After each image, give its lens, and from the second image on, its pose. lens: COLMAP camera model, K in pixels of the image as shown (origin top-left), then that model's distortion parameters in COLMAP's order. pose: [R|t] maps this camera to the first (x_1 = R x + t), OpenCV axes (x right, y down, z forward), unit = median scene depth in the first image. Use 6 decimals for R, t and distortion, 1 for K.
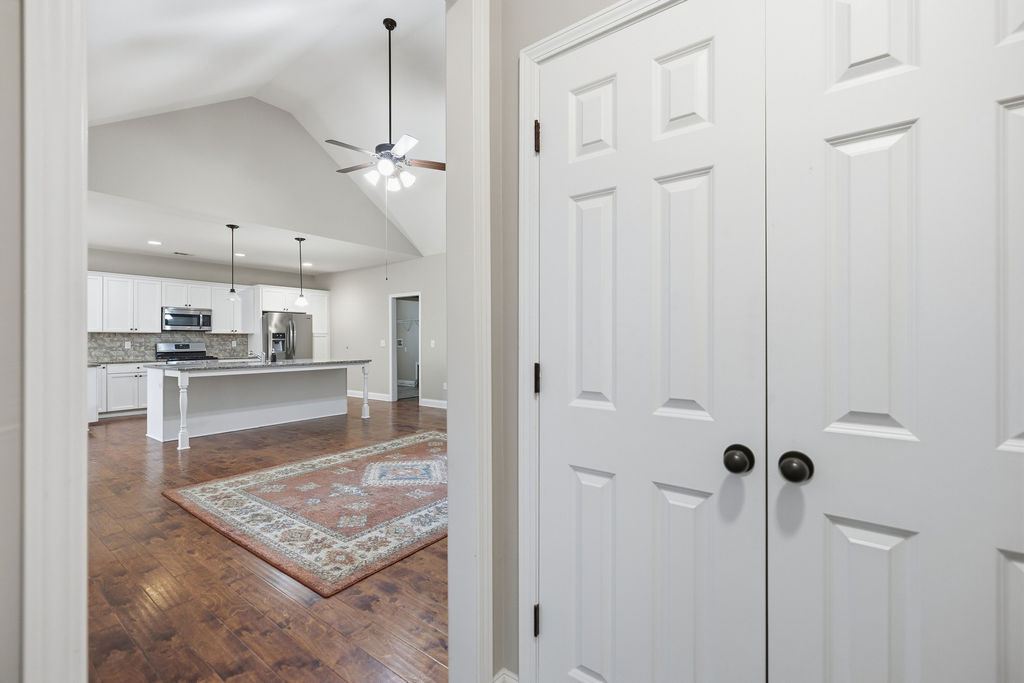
lens RADIAL K [[433.2, 0, 510.5], [0, 433.2, 337.3], [0, 0, 1]] dist [0.000921, 0.000174]
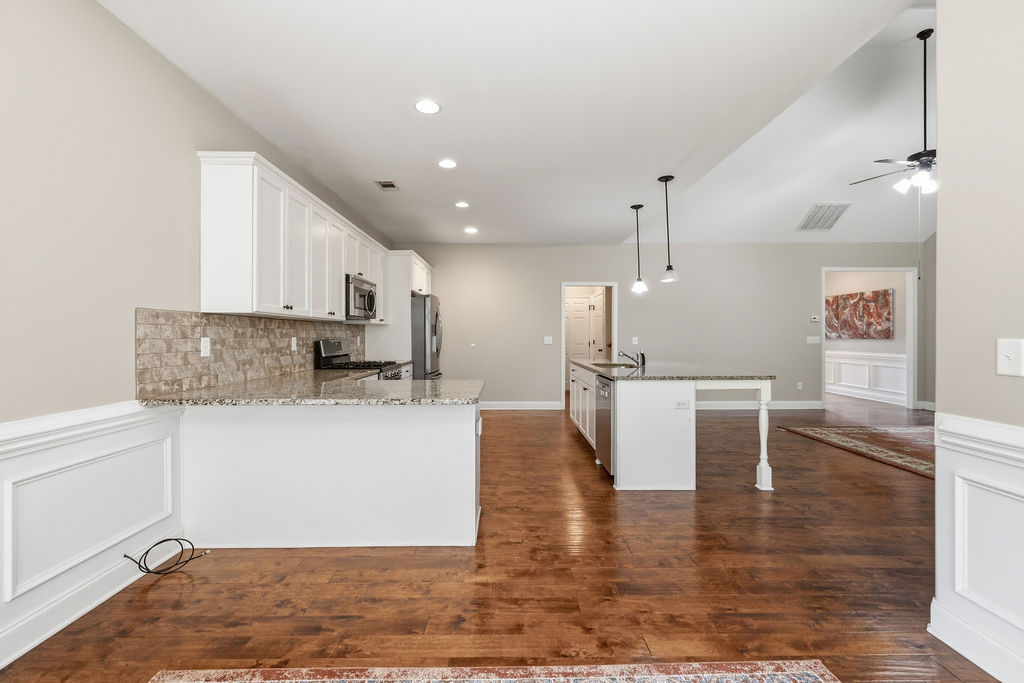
lens RADIAL K [[435.1, 0, 509.8], [0, 435.1, 337.0], [0, 0, 1]] dist [-0.000471, 0.000028]
pose [[0.798892, 0.004240, 0.601459, -1.019768], [-0.010003, 0.999931, 0.006237, 0.004304], [-0.601391, -0.010999, 0.798879, 0.456249]]
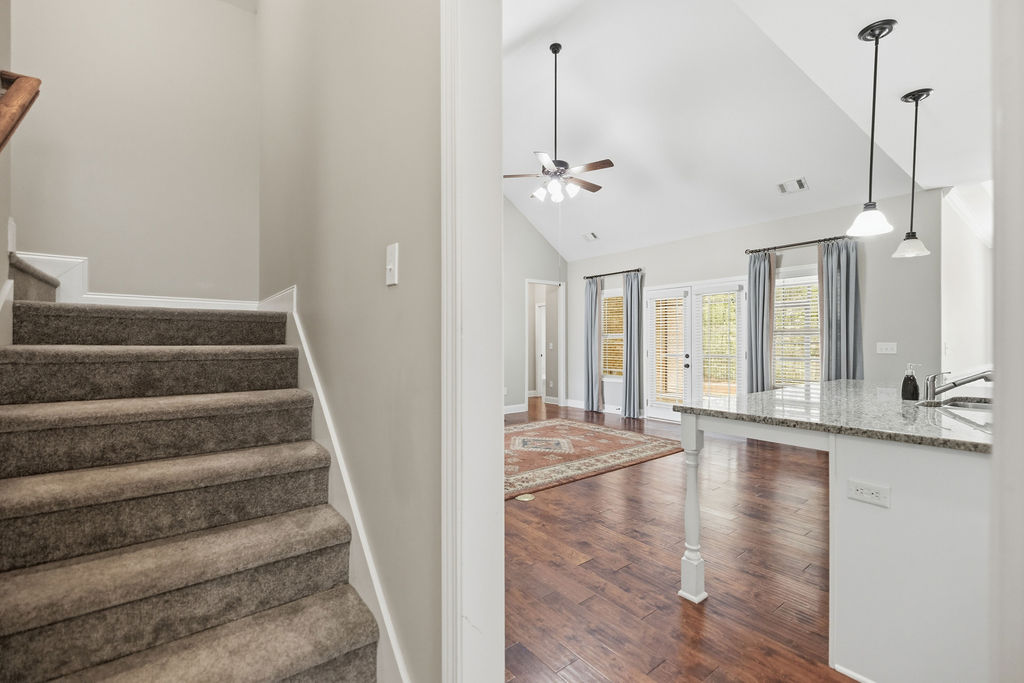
lens RADIAL K [[442.9, 0, 512.0], [0, 442.9, 341.5], [0, 0, 1]] dist [0.001662, 0.000182]
pose [[-0.964311, 0.006861, 0.264685, -0.276006], [0.003571, 0.999910, -0.012910, 0.009224], [-0.264750, -0.011504, -0.964249, 1.246992]]
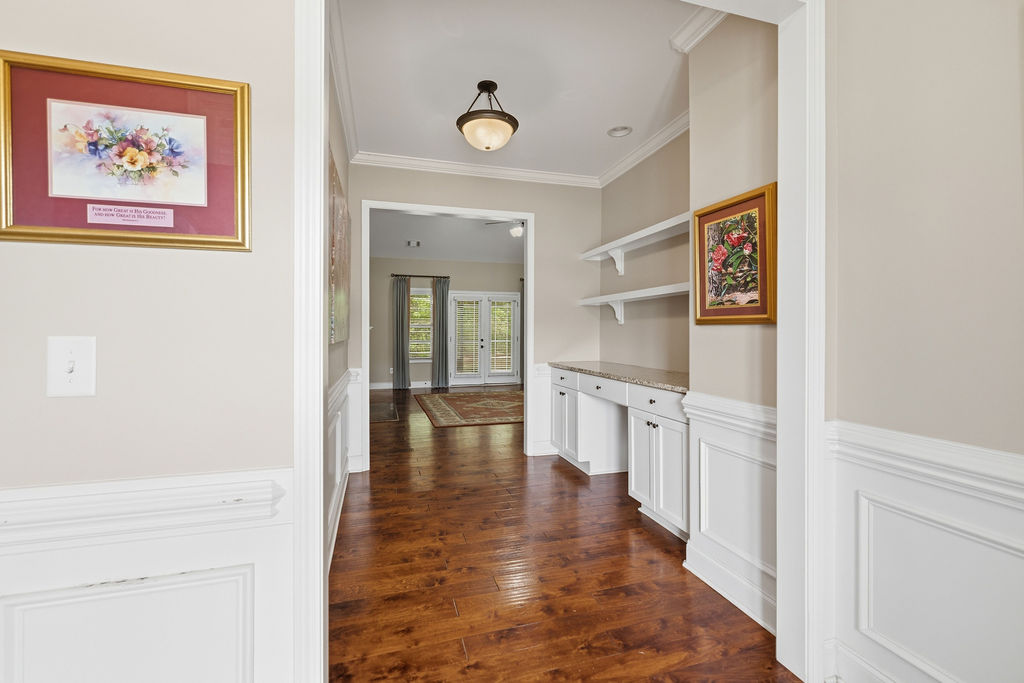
lens RADIAL K [[437.1, 0, 510.8], [0, 437.1, 330.6], [0, 0, 1]] dist [-0.000072, -0.000316]
pose [[-0.597698, 0.005718, -0.801701, 0.644812], [0.009577, 0.999954, -0.000008, -0.000113], [0.801664, -0.007683, -0.597725, 1.159929]]
